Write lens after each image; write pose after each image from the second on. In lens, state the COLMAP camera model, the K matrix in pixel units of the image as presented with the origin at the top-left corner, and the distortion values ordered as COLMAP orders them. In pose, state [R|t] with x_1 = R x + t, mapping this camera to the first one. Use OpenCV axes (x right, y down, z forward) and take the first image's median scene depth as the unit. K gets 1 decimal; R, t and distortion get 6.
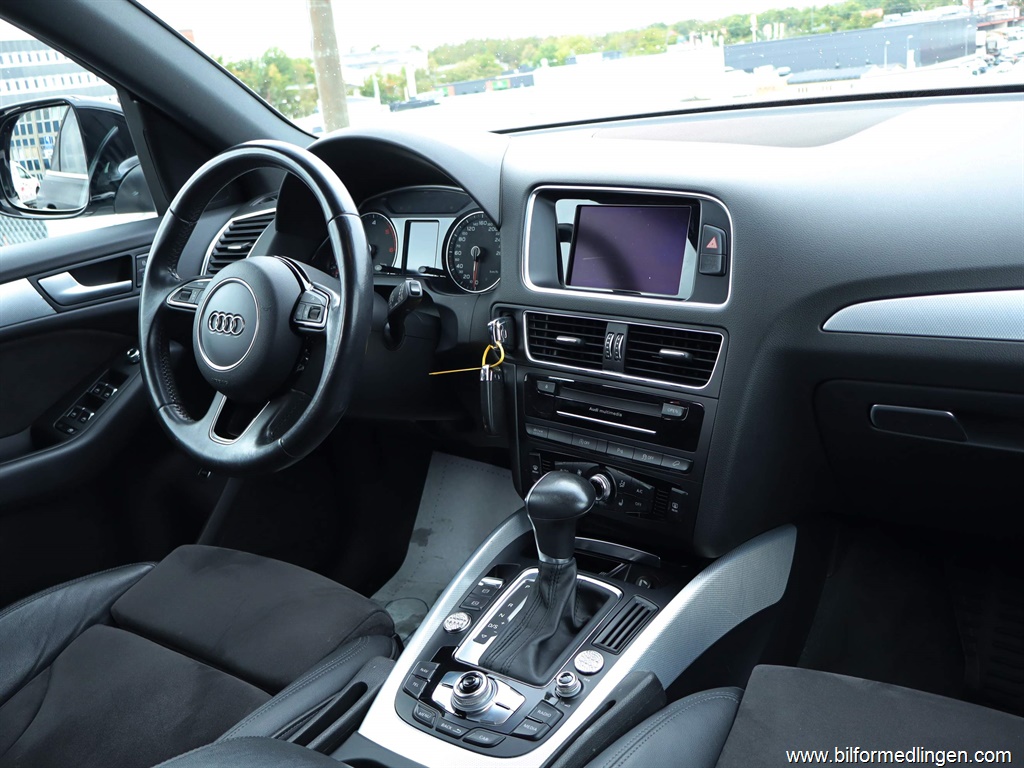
lens RADIAL K [[986.7, 0, 506.7], [0, 986.7, 380.8], [0, 0, 1]] dist [0.016159, 0.000000]
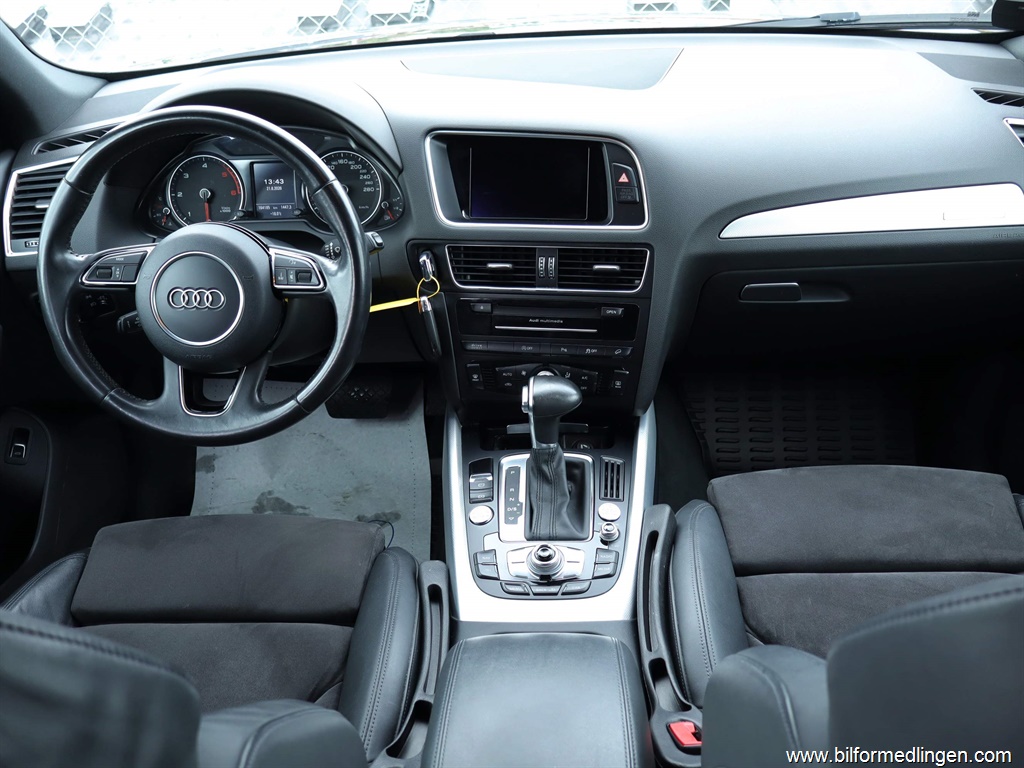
lens RADIAL K [[986.7, 0, 511.8], [0, 986.7, 378.9], [0, 0, 1]] dist [0.016159, 0.000000]
pose [[0.819213, -0.207883, 0.534485, -0.612247], [0.124222, 0.974184, 0.188504, -0.136100], [-0.559874, -0.088030, 0.823888, 0.000132]]
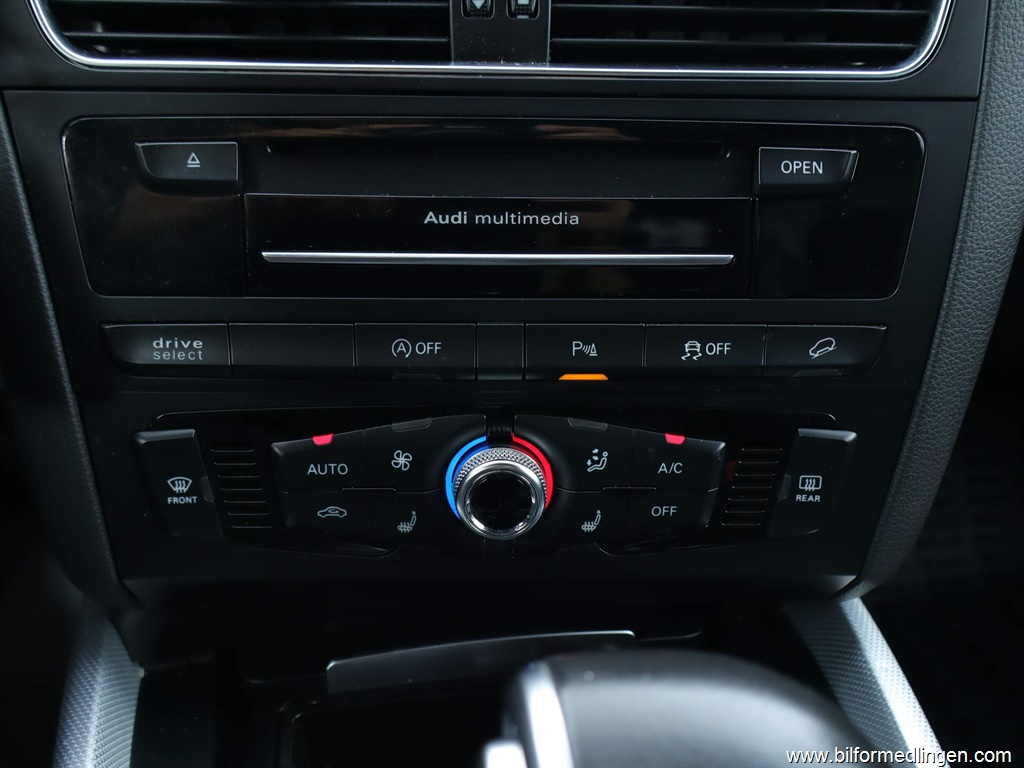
lens RADIAL K [[986.7, 0, 511.9], [0, 986.7, 380.9], [0, 0, 1]] dist [0.016159, 0.000000]
pose [[0.670223, -0.209565, 0.711958, -0.100018], [0.125316, 0.977486, 0.169753, 0.029711], [-0.731504, -0.024552, 0.681395, 0.815630]]
